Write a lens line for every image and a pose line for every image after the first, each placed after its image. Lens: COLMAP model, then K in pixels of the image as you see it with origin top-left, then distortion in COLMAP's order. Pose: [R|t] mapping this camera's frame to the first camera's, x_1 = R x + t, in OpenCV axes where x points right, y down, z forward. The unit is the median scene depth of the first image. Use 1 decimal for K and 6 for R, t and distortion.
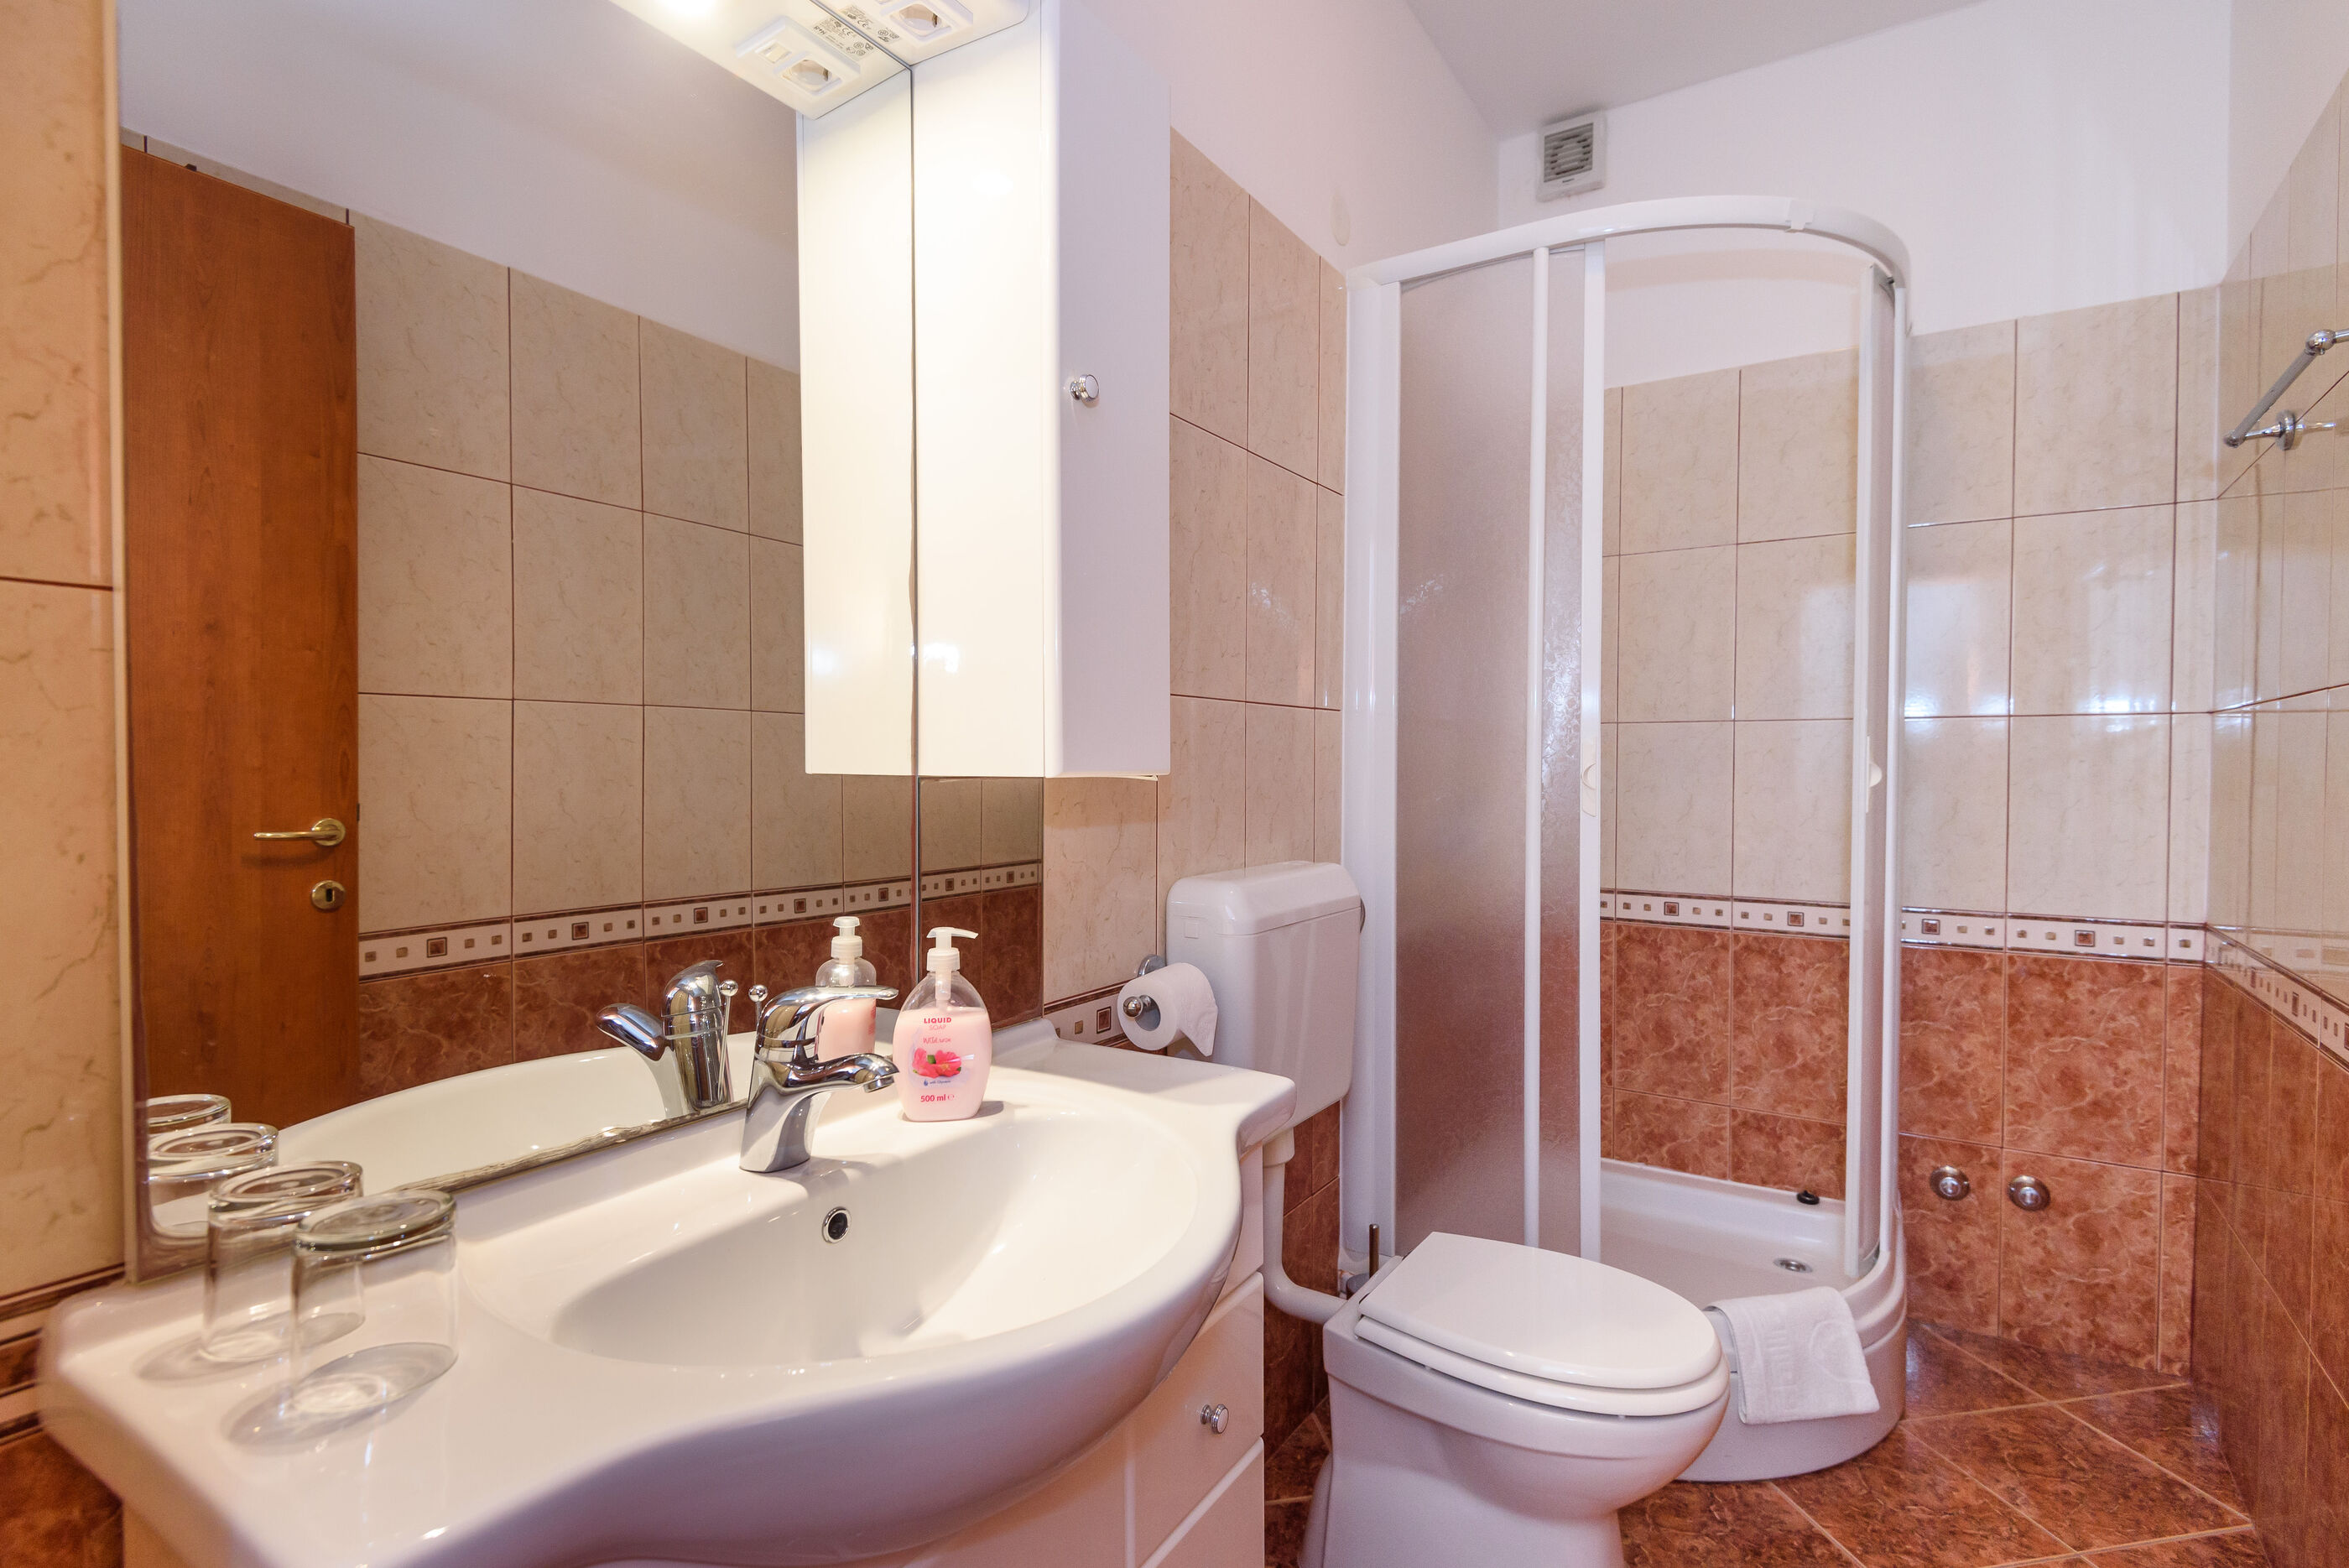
lens RADIAL K [[1146.8, 0, 1153.7], [0, 1146.8, 779.6], [0, 0, 1]] dist [-0.004450, -0.005751]
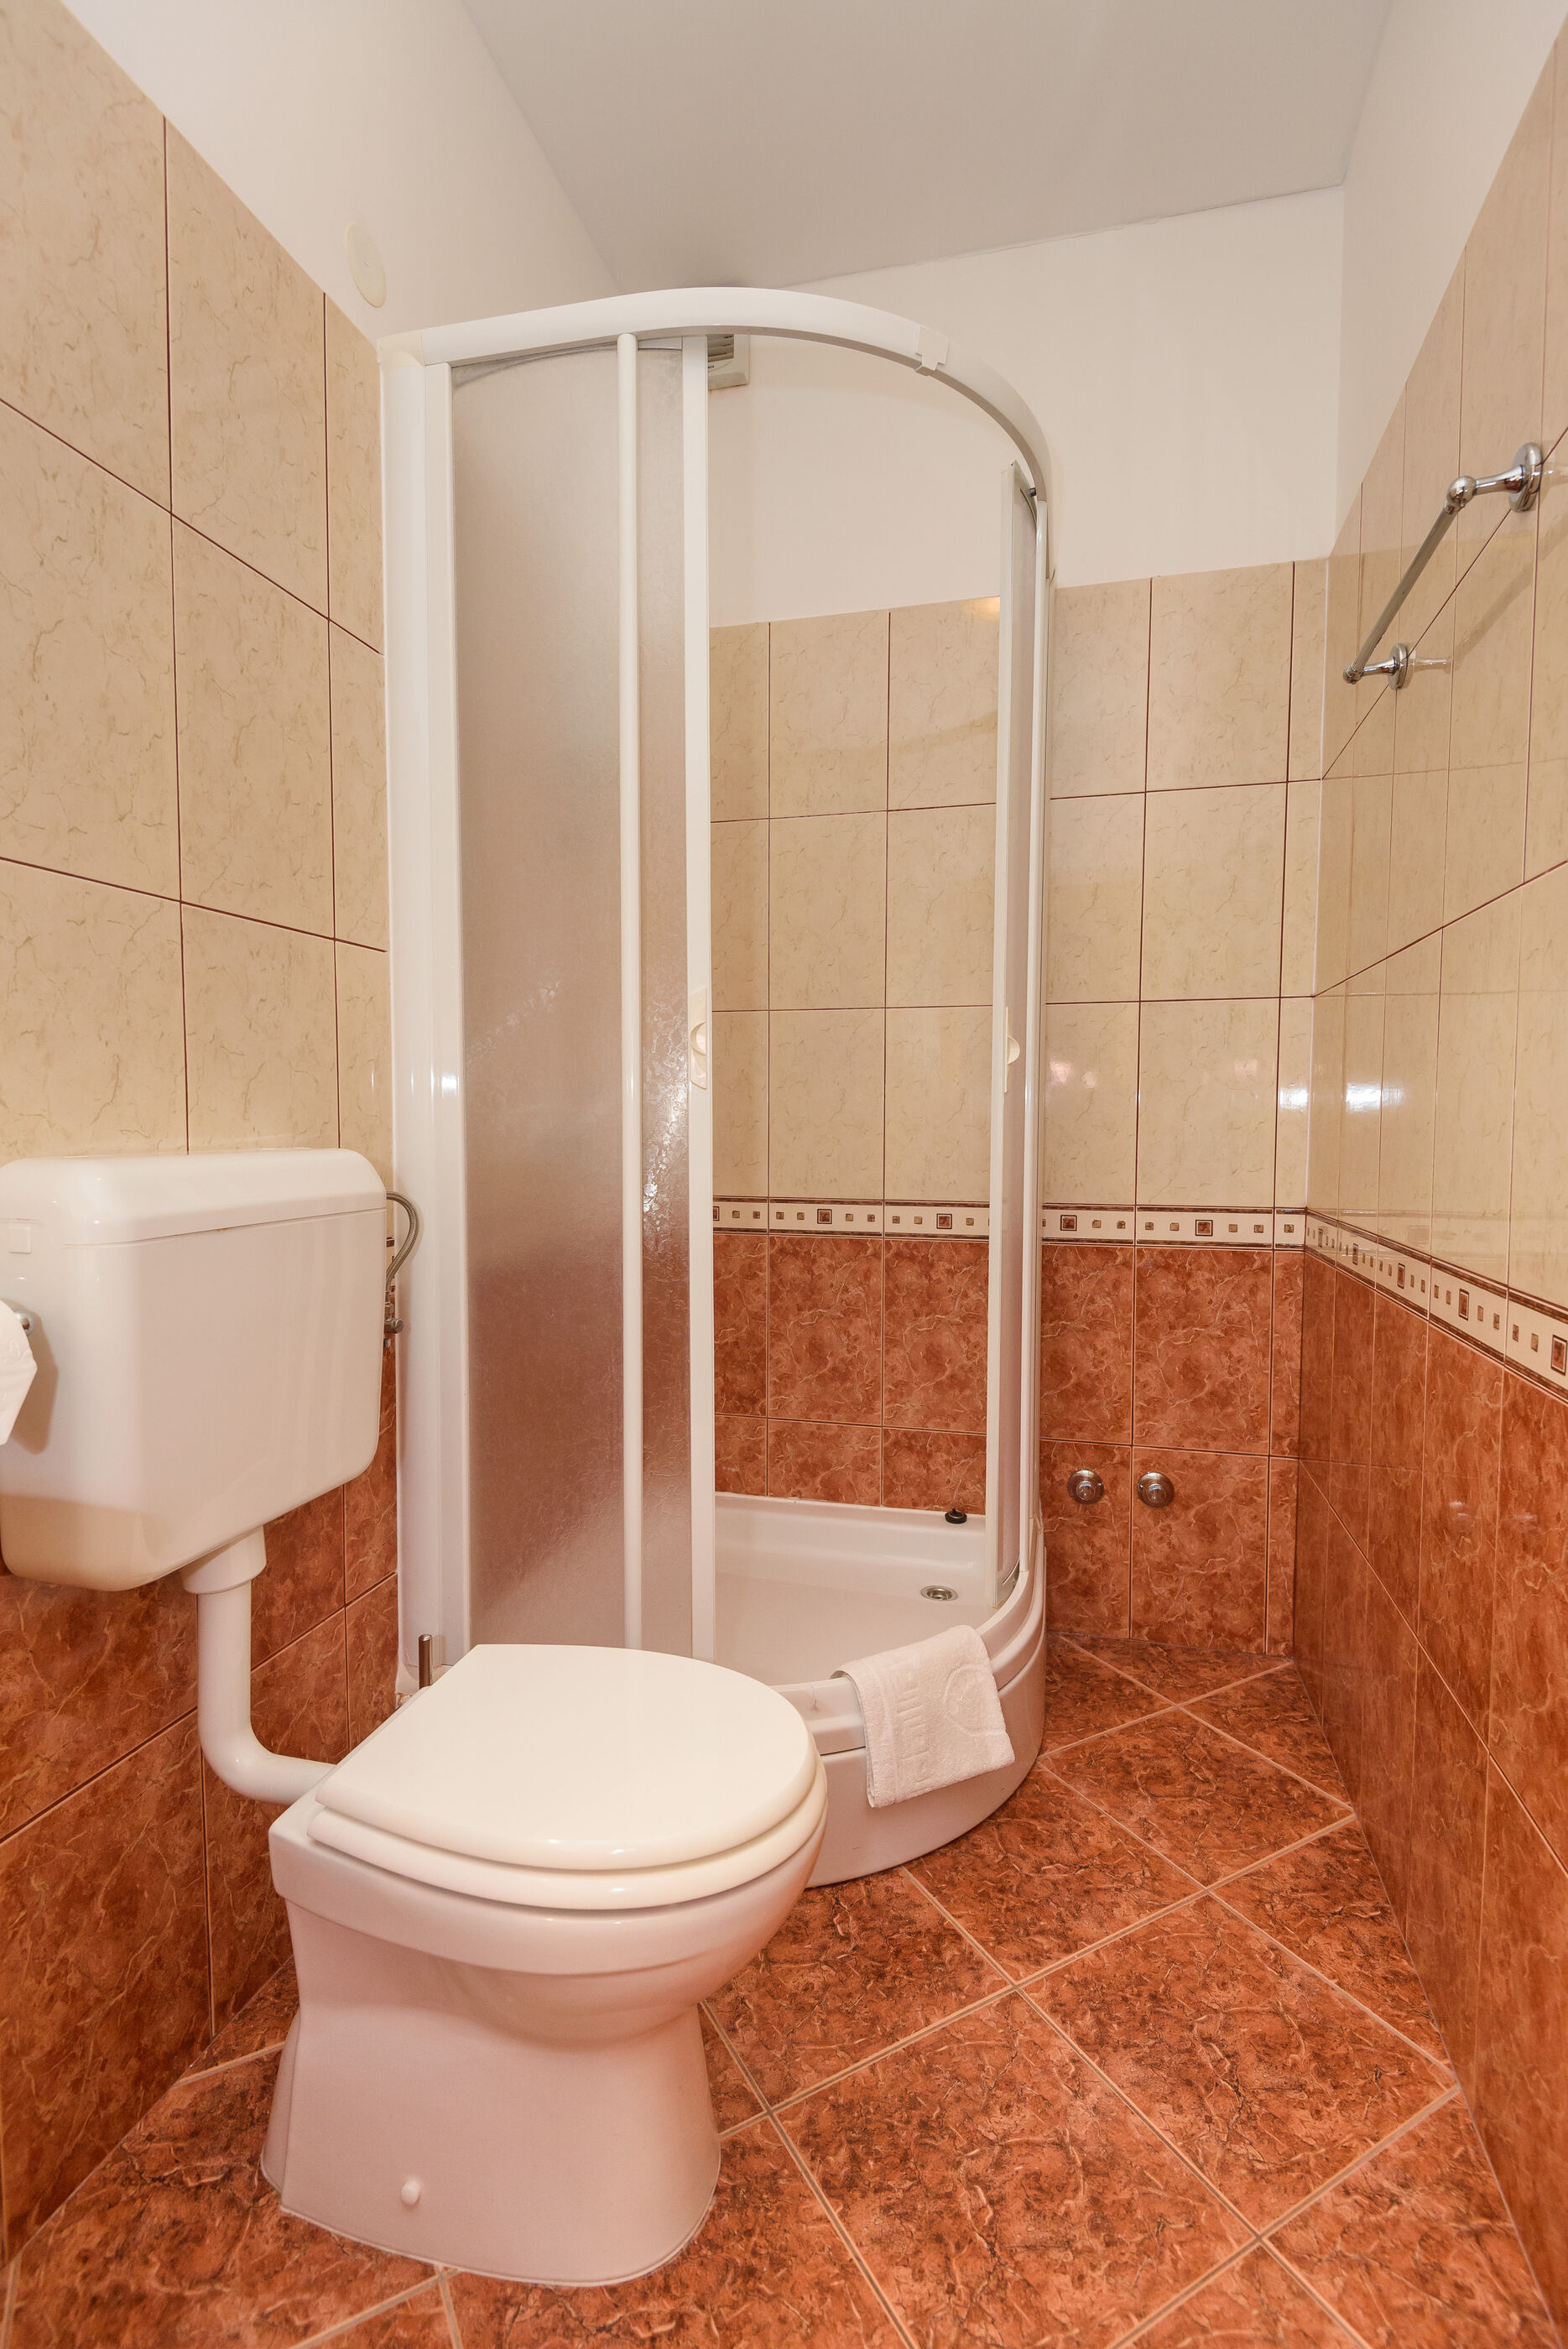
lens RADIAL K [[1103.6, 0, 790.2], [0, 1103.6, 1173.8], [0, 0, 1]] dist [0.014386, -0.009078]
pose [[0.942817, -0.017619, 0.332844, 0.174033], [0.005365, 0.999275, 0.037702, 0.058865], [-0.333267, -0.033760, 0.942228, 0.236759]]
